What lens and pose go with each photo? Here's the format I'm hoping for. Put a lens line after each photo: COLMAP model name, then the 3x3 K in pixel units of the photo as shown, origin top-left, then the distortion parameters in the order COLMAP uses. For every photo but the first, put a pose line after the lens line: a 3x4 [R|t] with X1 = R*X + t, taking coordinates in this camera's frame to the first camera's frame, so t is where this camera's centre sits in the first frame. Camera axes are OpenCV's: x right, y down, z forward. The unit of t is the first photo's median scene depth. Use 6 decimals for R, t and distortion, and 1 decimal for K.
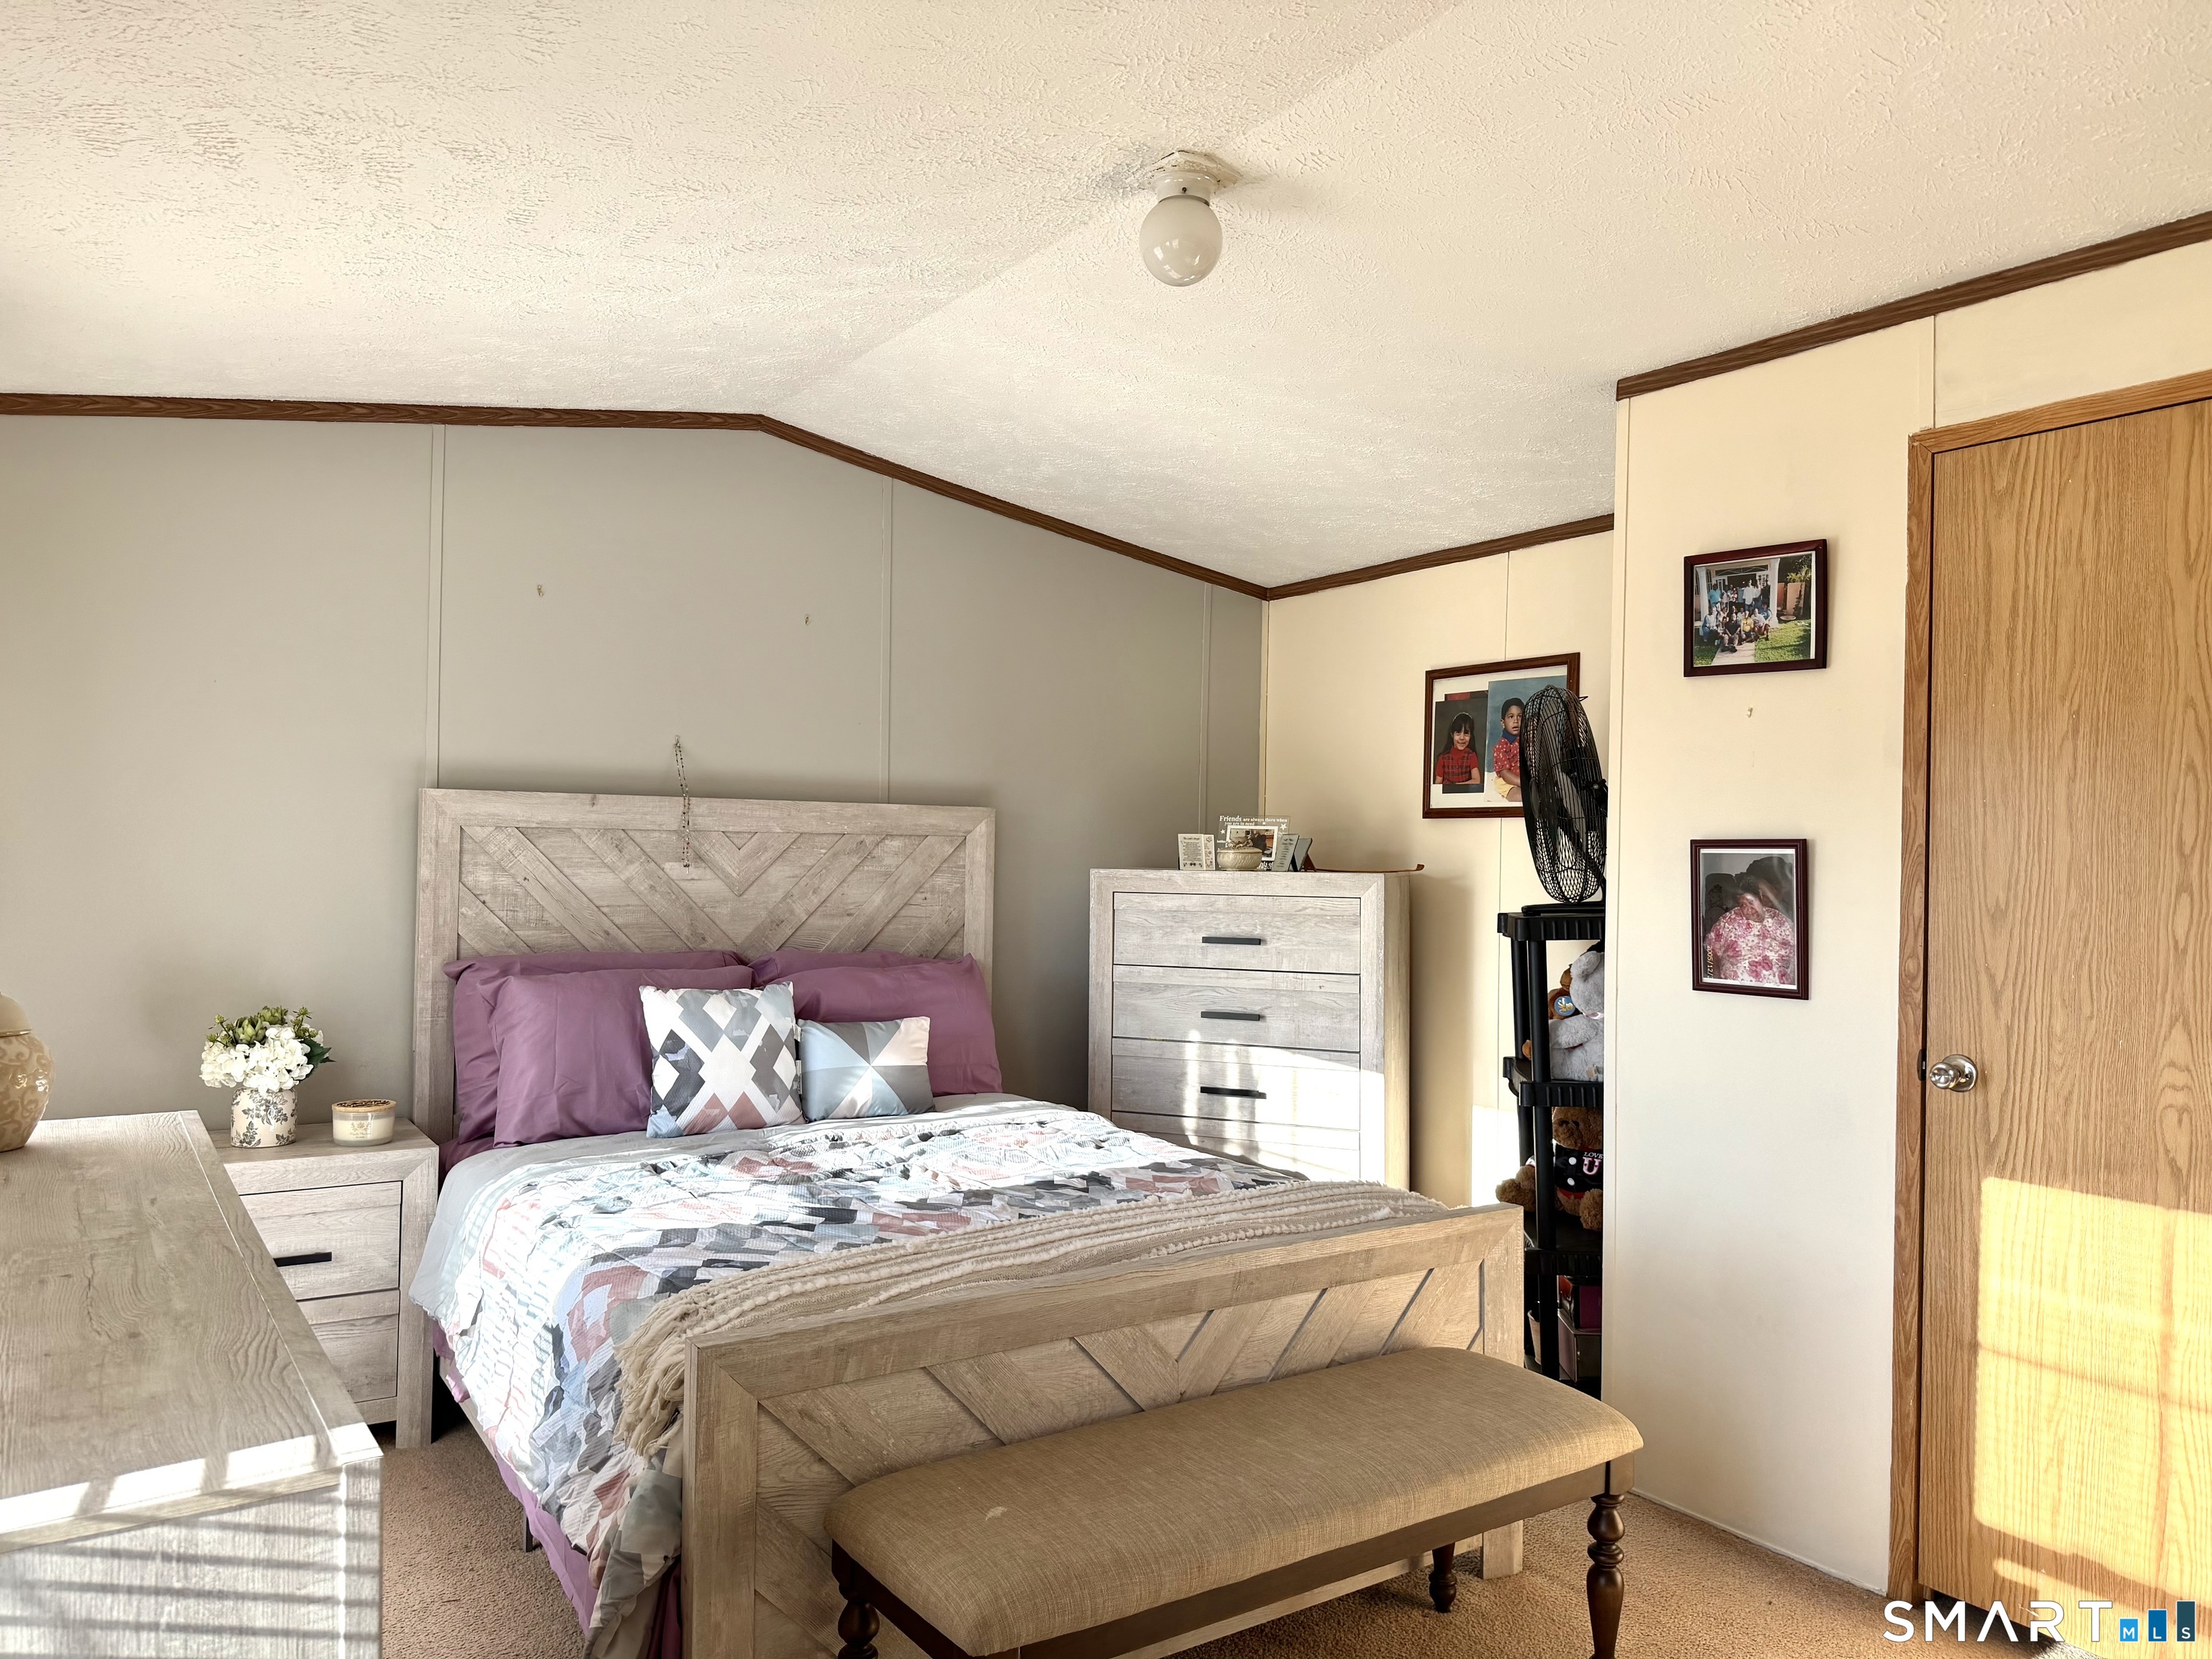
lens RADIAL K [[1564.0, 0, 1103.2], [0, 1564.0, 827.6], [0, 0, 1]] dist [0.077506, -0.098476]
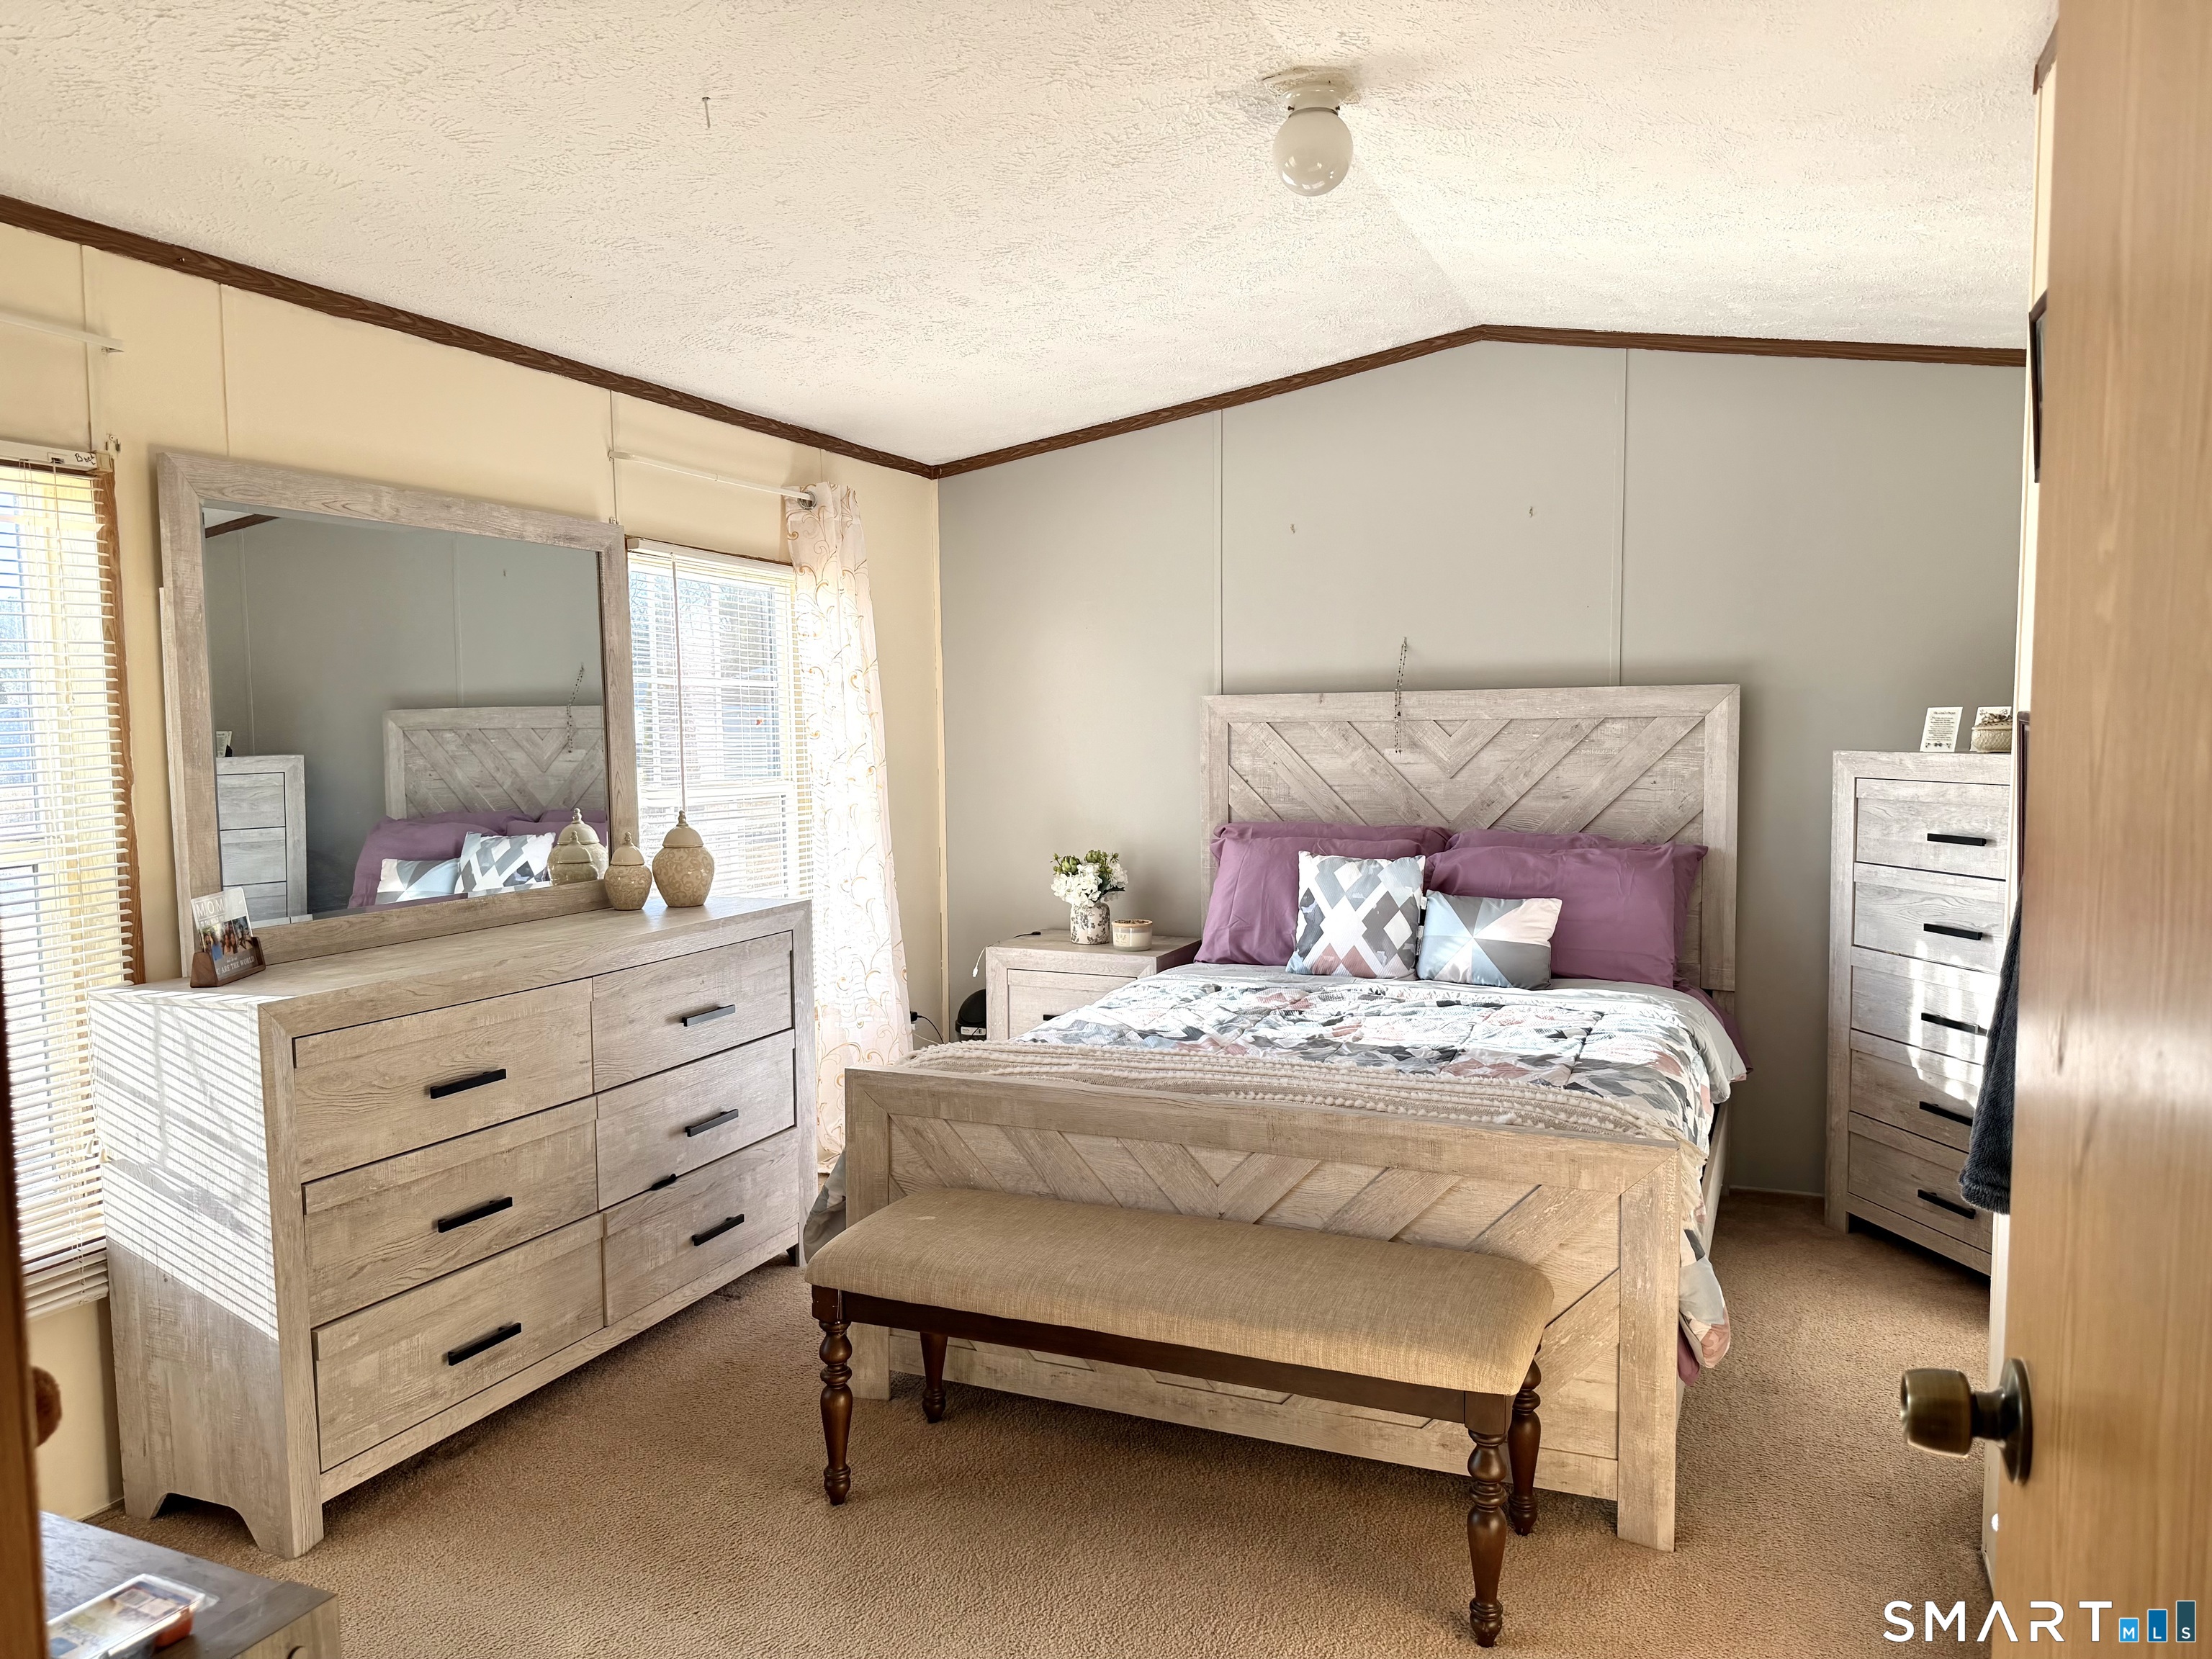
lens RADIAL K [[1564.0, 0, 1086.1], [0, 1564.0, 845.1], [0, 0, 1]] dist [0.077506, -0.098476]
pose [[0.519513, 0.048017, -0.853112, 0.616784], [0.030950, 0.996707, 0.074947, -0.000470], [0.853902, -0.065340, 0.516317, 0.214758]]
